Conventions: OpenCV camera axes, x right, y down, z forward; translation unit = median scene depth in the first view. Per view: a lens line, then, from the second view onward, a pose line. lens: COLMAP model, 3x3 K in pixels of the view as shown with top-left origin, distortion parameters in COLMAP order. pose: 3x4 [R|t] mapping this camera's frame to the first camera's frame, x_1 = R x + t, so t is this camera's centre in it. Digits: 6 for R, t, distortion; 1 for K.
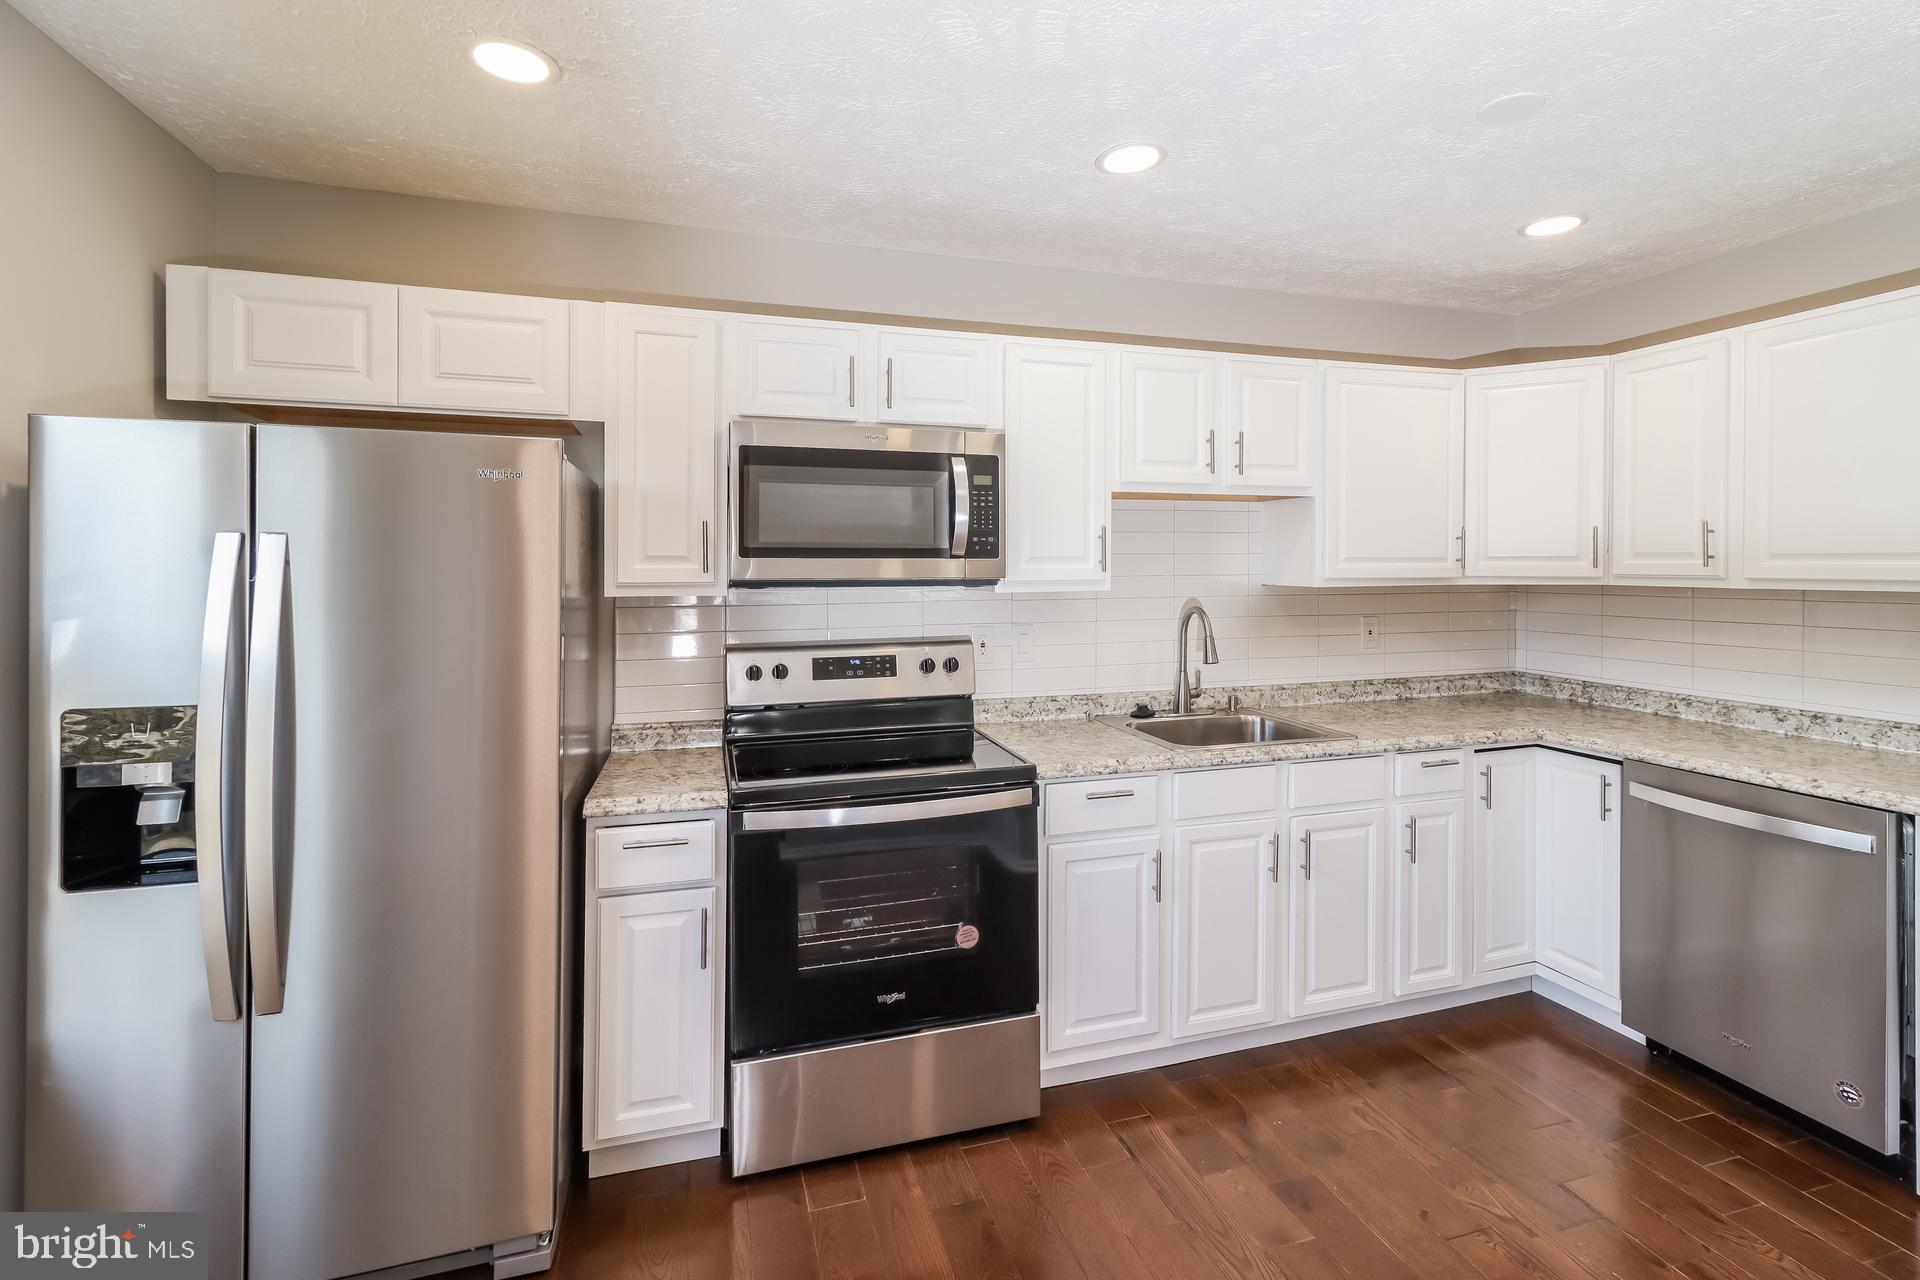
lens RADIAL K [[884.1, 0, 960.3], [0, 884.1, 564.9], [0, 0, 1]] dist [0.003194, -0.000899]
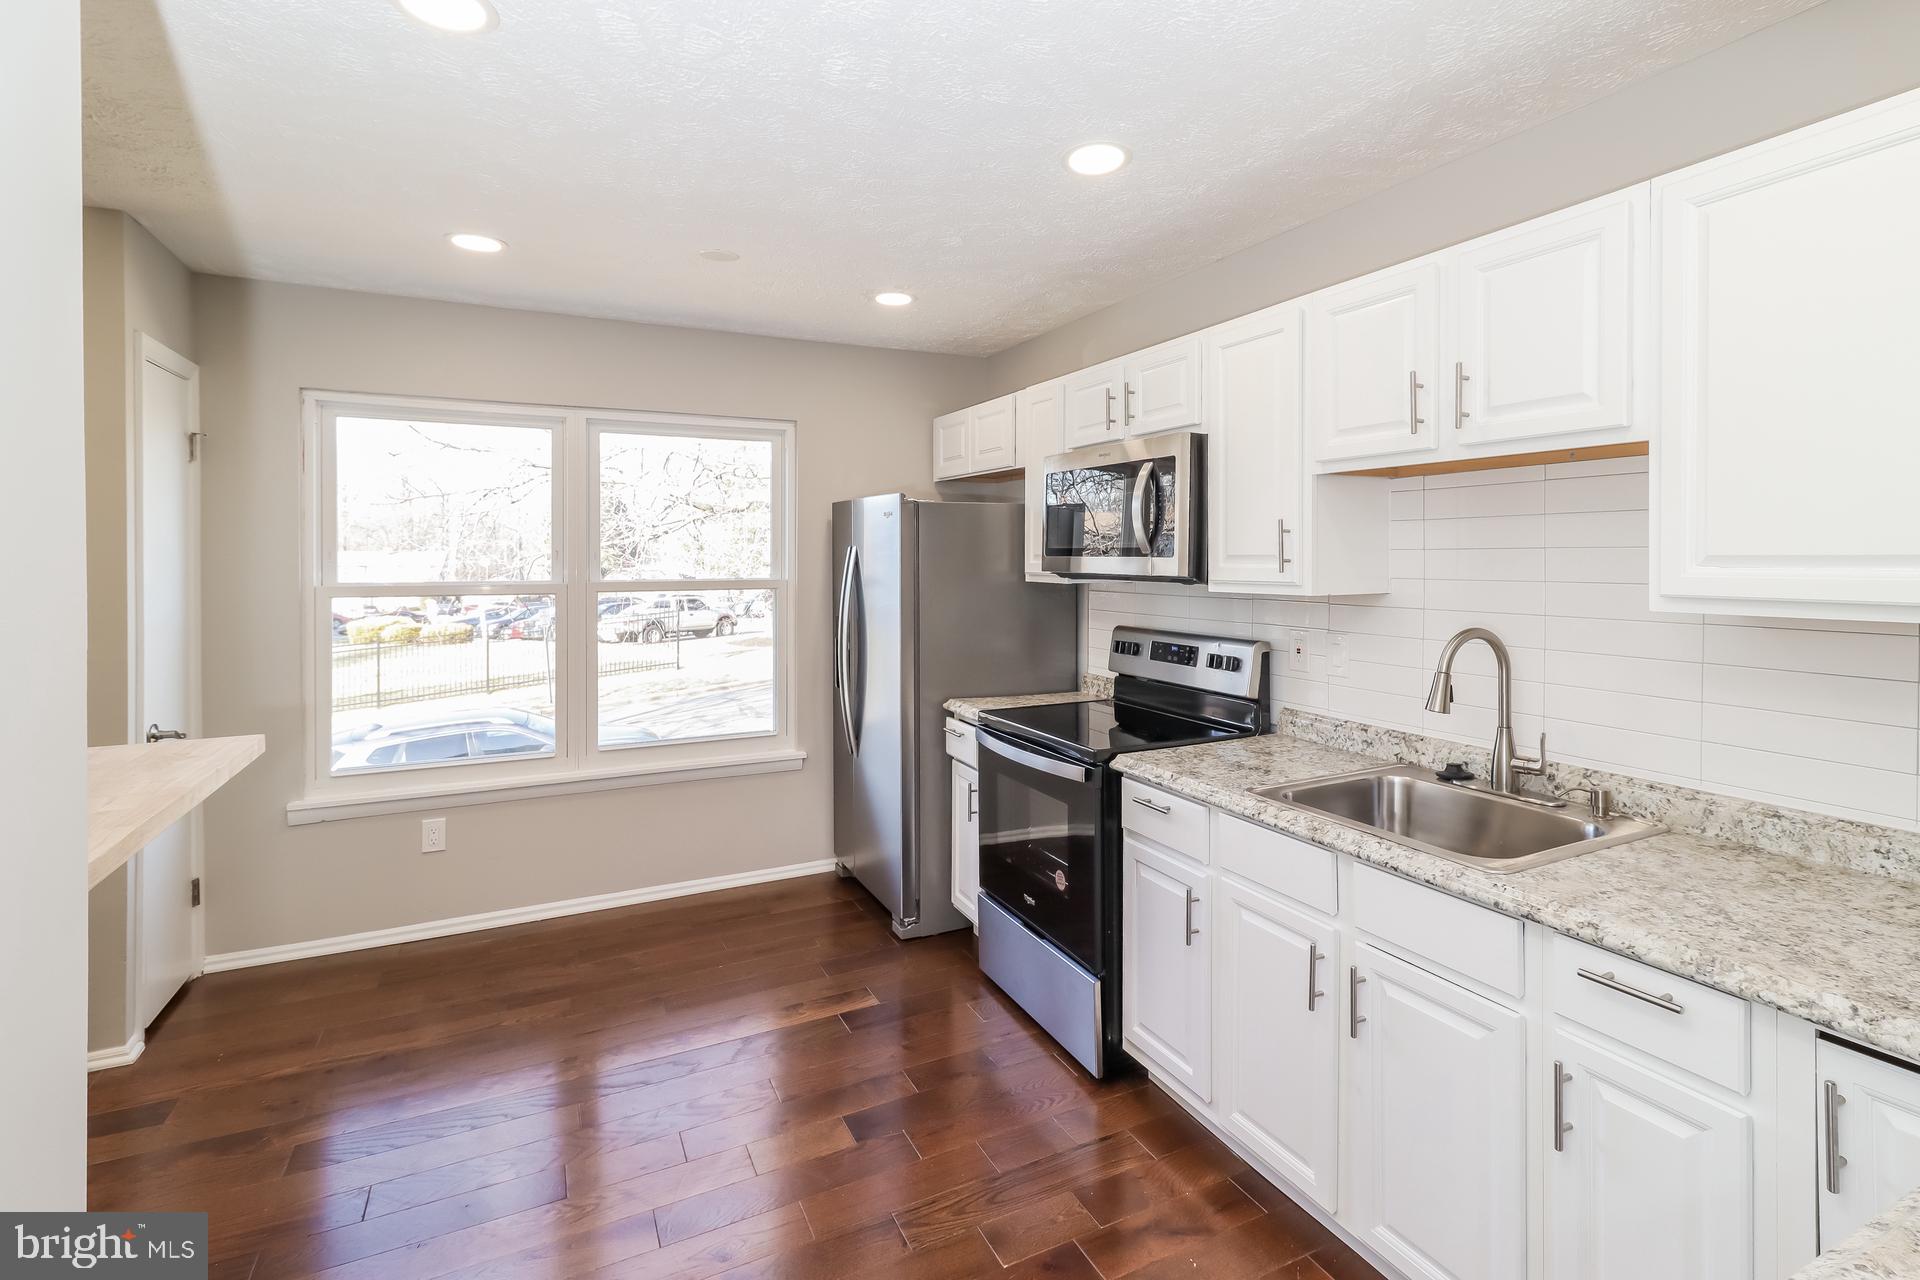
lens RADIAL K [[872.6, 0, 960.9], [0, 872.6, 553.5], [0, 0, 1]] dist [-0.000509, -0.000069]
pose [[0.166938, 0.000491, -0.985967, 0.956420], [0.002513, 0.999996, 0.000924, -0.012216], [0.985964, -0.002632, 0.166936, 0.573681]]
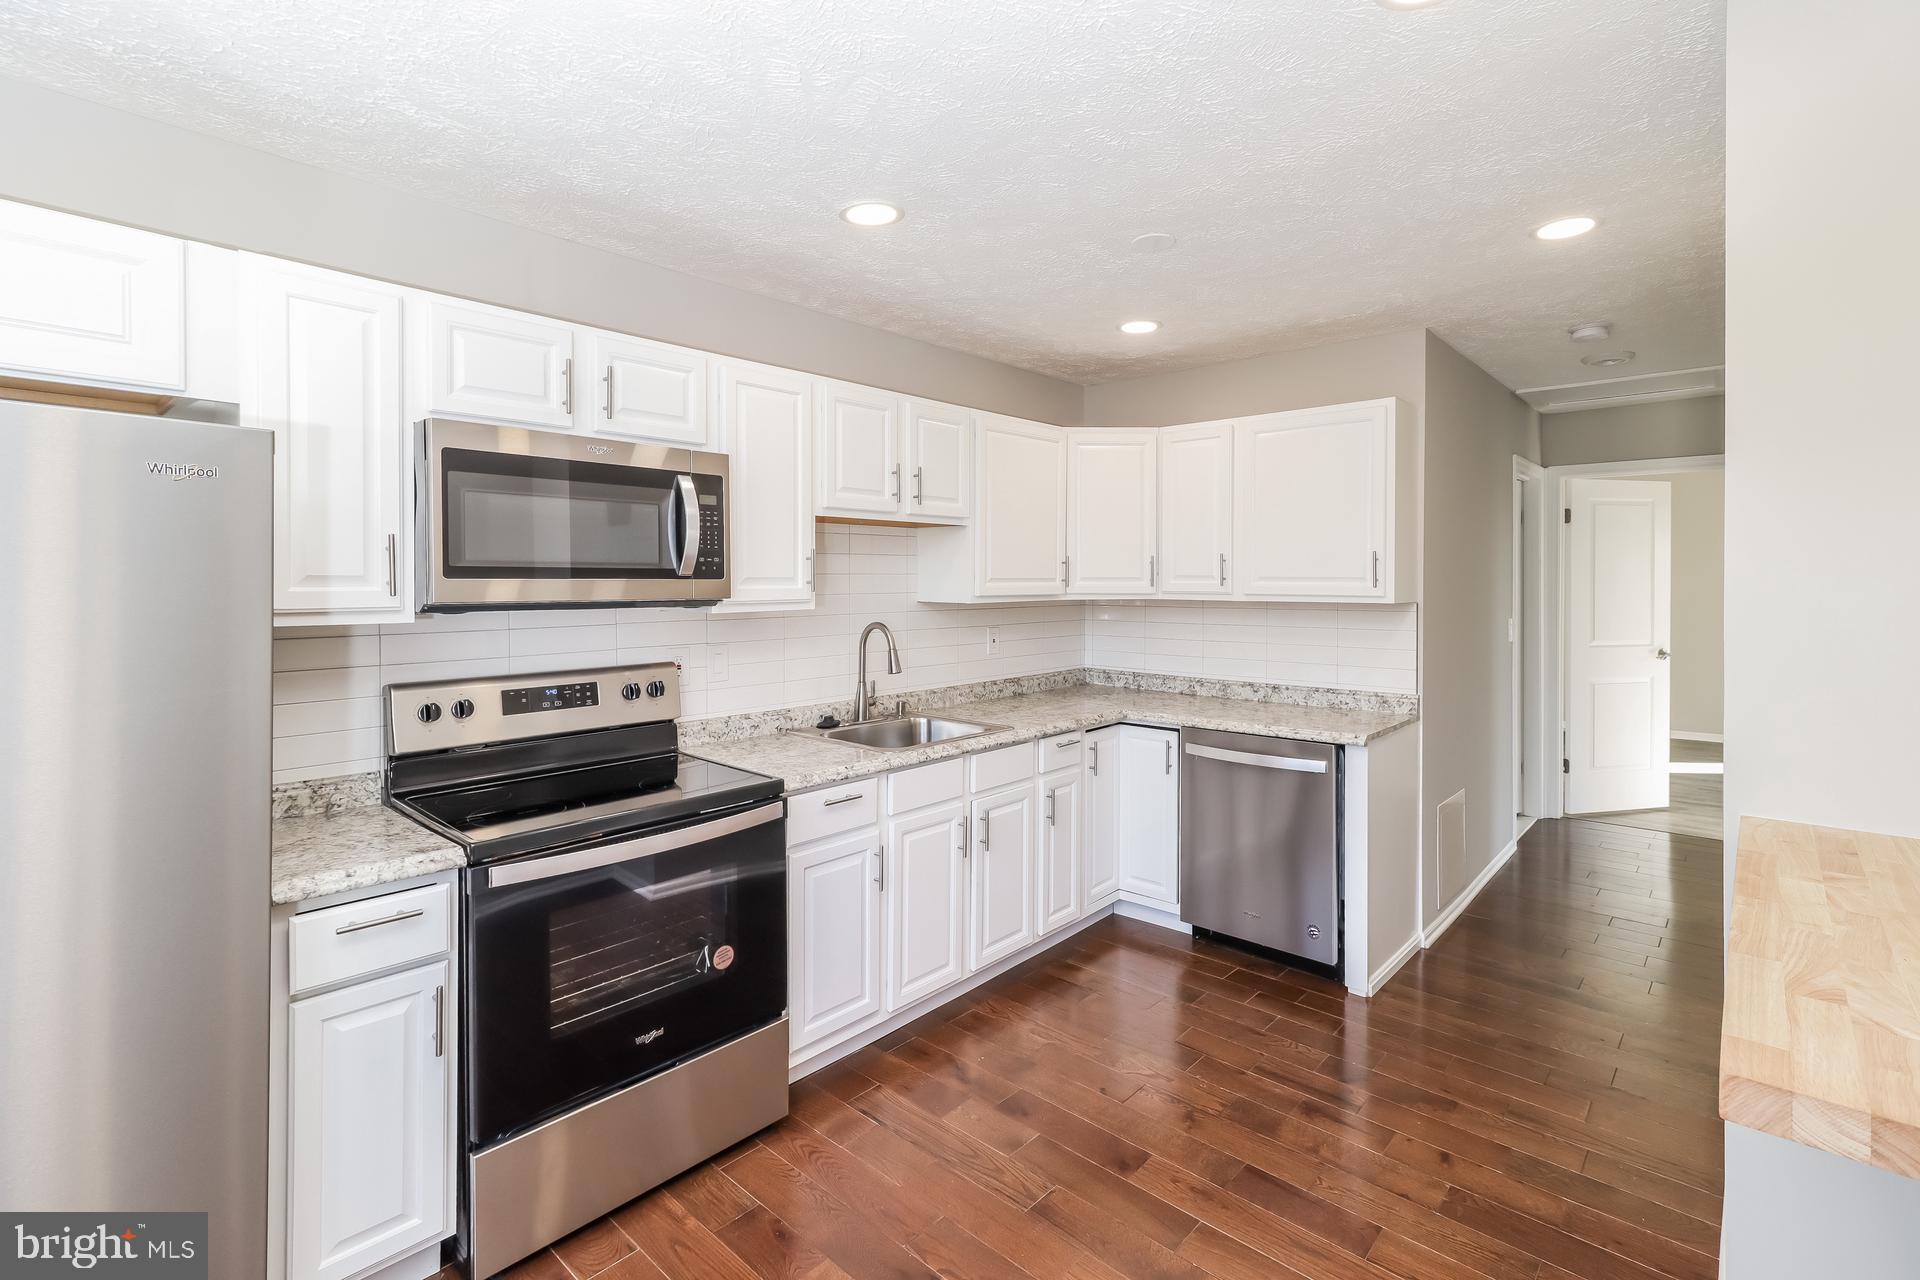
lens RADIAL K [[881.7, 0, 962.0], [0, 881.7, 585.9], [0, 0, 1]] dist [-0.002102, -0.000271]
pose [[0.861341, -0.002179, 0.508023, -0.224646], [-0.001087, 0.999981, 0.006132, -0.005773], [-0.508027, -0.005834, 0.861321, 0.004339]]
